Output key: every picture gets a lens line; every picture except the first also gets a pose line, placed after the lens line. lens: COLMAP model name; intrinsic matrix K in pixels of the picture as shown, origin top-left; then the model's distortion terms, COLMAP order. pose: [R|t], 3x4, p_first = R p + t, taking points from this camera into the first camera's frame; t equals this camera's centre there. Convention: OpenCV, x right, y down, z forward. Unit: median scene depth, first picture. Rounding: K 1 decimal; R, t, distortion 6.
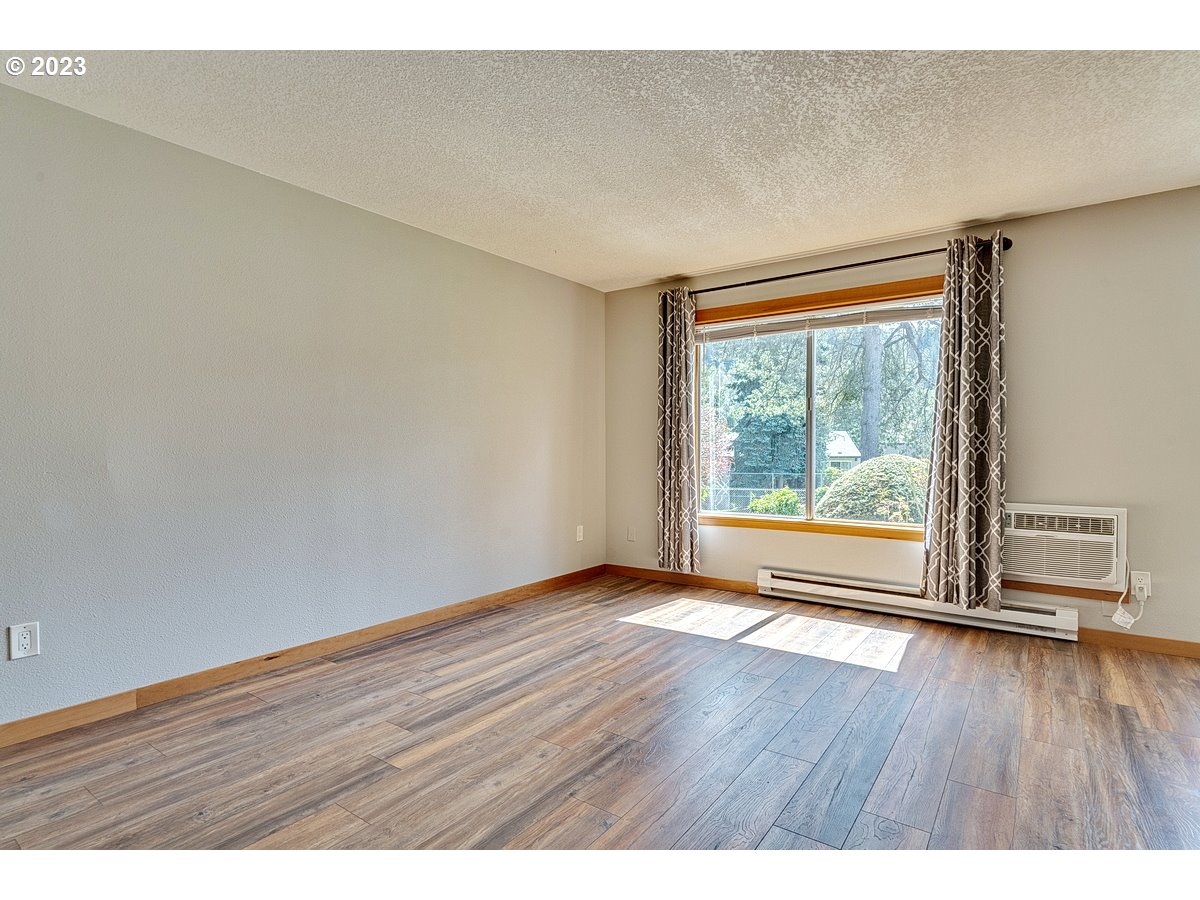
lens RADIAL K [[607.5, 0, 605.2], [0, 607.5, 455.9], [0, 0, 1]] dist [0.000830, -0.000549]
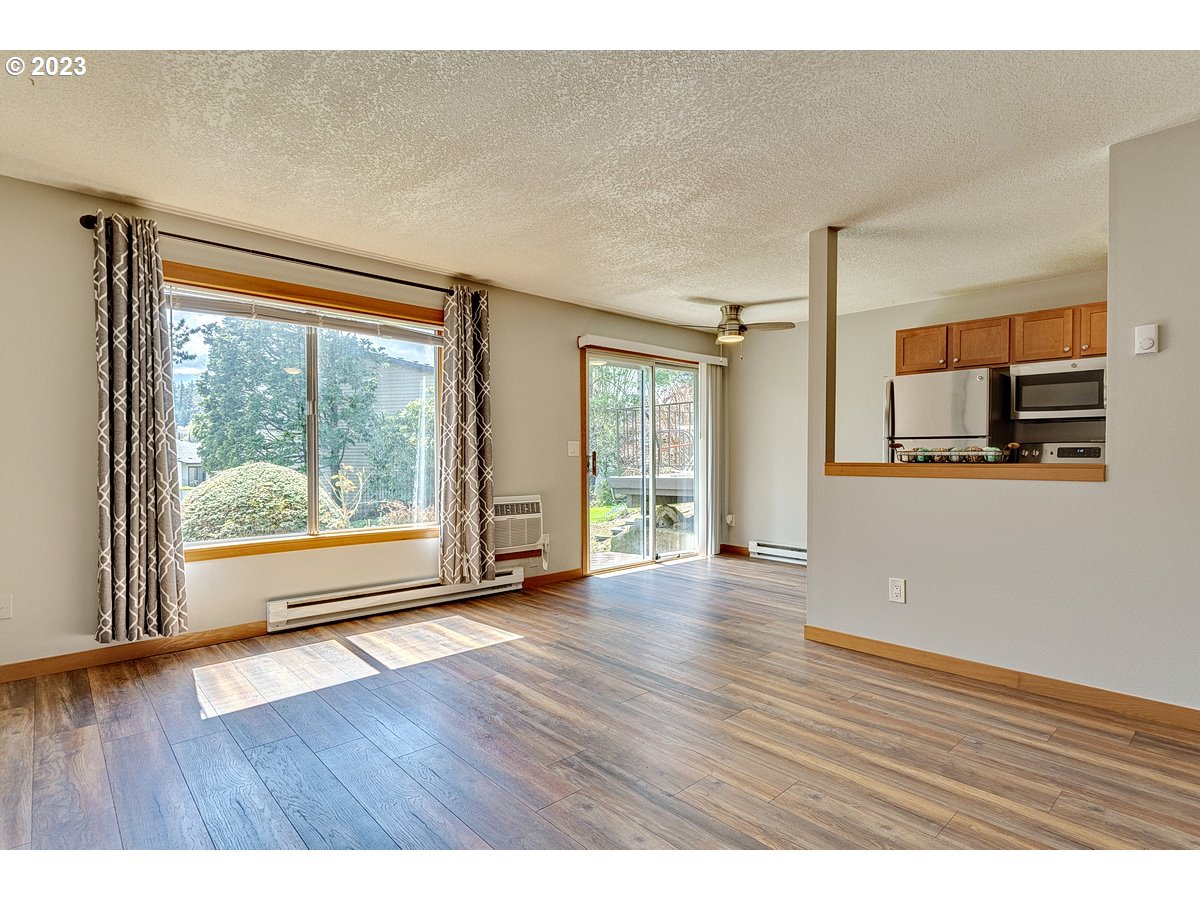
lens RADIAL K [[612.9, 0, 600.0], [0, 612.9, 450.0], [0, 0, 1]] dist [0.000497, -0.000016]
pose [[0.199494, 0.011202, 0.979835, -0.595508], [0.012734, 0.999821, -0.014023, -0.003612], [-0.979816, 0.015275, 0.199316, 0.493116]]
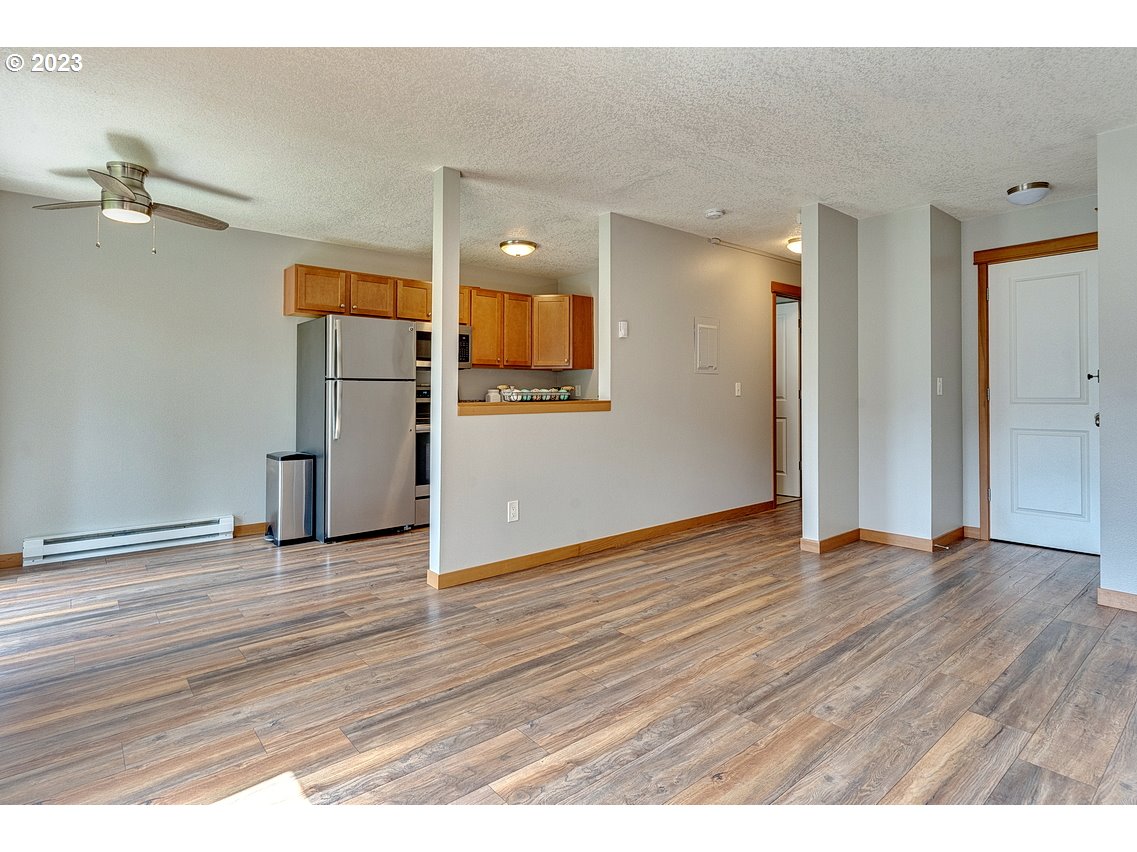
lens RADIAL K [[595.9, 0, 581.0], [0, 595.9, 432.1], [0, 0, 1]] dist [0.000988, -0.000075]
pose [[-0.974127, -0.008763, 0.225829, 0.047991], [0.008811, 0.997016, 0.076696, -0.024265], [-0.225827, 0.076702, -0.971143, 1.240044]]
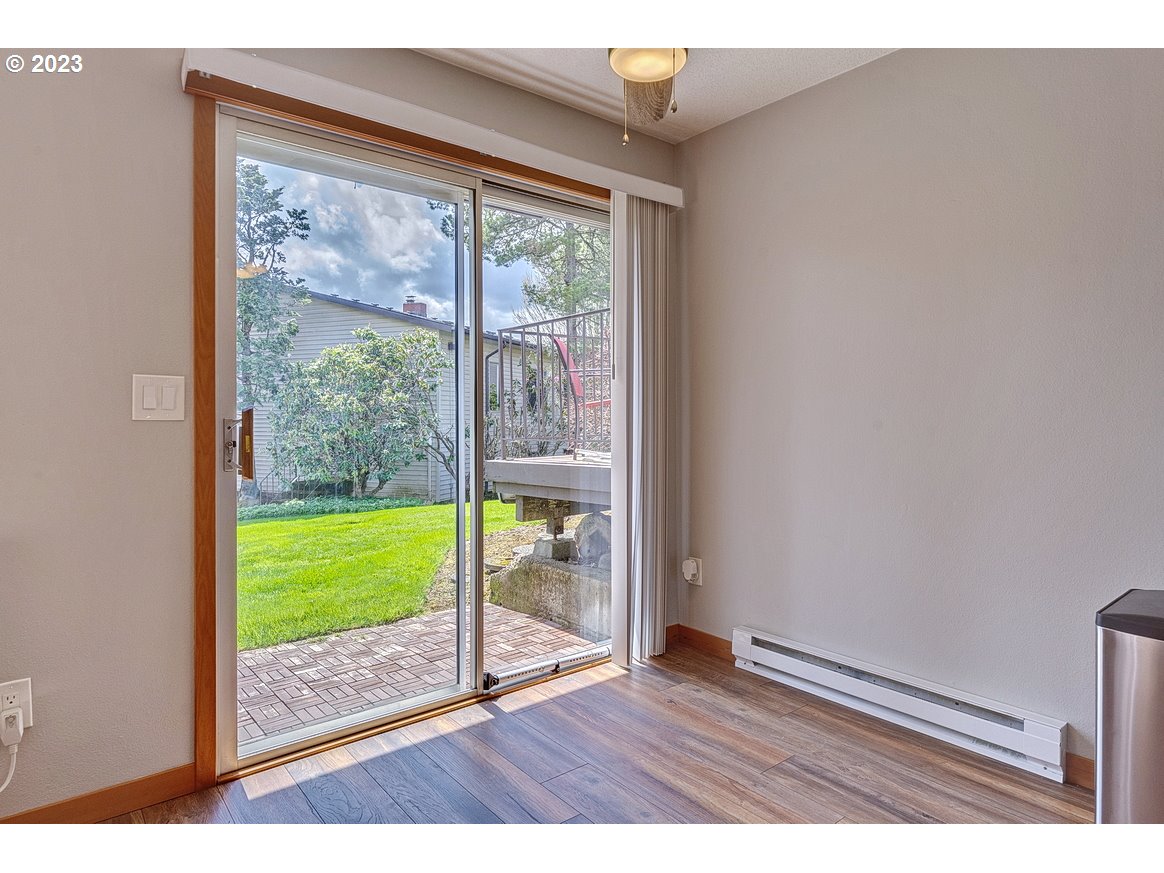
lens RADIAL K [[672.9, 0, 585.0], [0, 672.9, 407.9], [0, 0, 1]] dist [0.003737, 0.000715]
pose [[0.253068, 0.016859, 0.967302, 0.436233], [0.011497, 0.999725, -0.020433, -0.006723], [-0.967380, 0.016292, 0.252805, 0.388897]]
